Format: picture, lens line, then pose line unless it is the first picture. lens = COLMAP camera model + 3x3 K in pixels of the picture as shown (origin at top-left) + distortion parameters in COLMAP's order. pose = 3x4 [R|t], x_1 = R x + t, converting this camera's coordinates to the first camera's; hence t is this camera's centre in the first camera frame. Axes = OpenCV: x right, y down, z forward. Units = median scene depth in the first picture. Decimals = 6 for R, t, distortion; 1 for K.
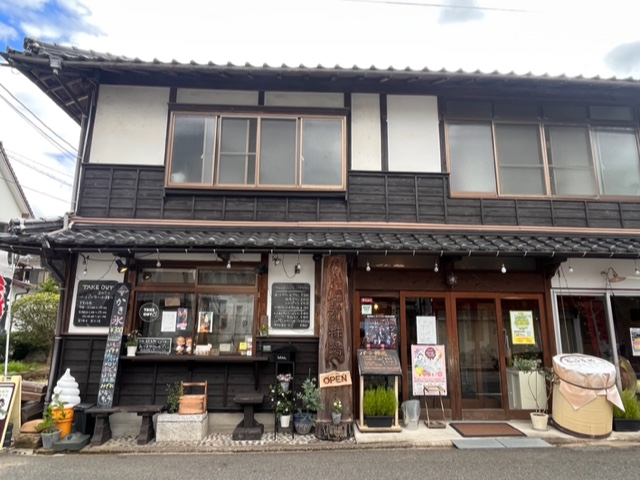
lens RADIAL K [[420.5, 0, 321.0], [0, 420.5, 239.7], [0, 0, 1]] dist [-0.006138, 0.000507]
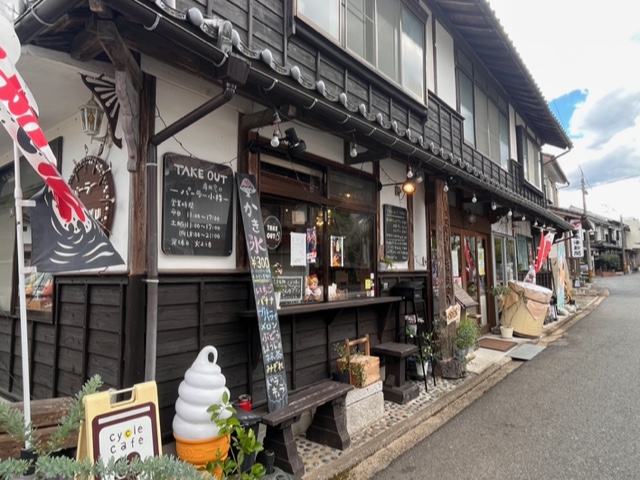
lens RADIAL K [[420.5, 0, 320.3], [0, 420.5, 238.6], [0, 0, 1]] dist [-0.006138, 0.000507]
pose [[0.665325, 0.042671, 0.745334, -0.794758], [-0.133940, 0.988989, 0.062941, 0.138267], [-0.734441, -0.141706, 0.663714, 0.583094]]
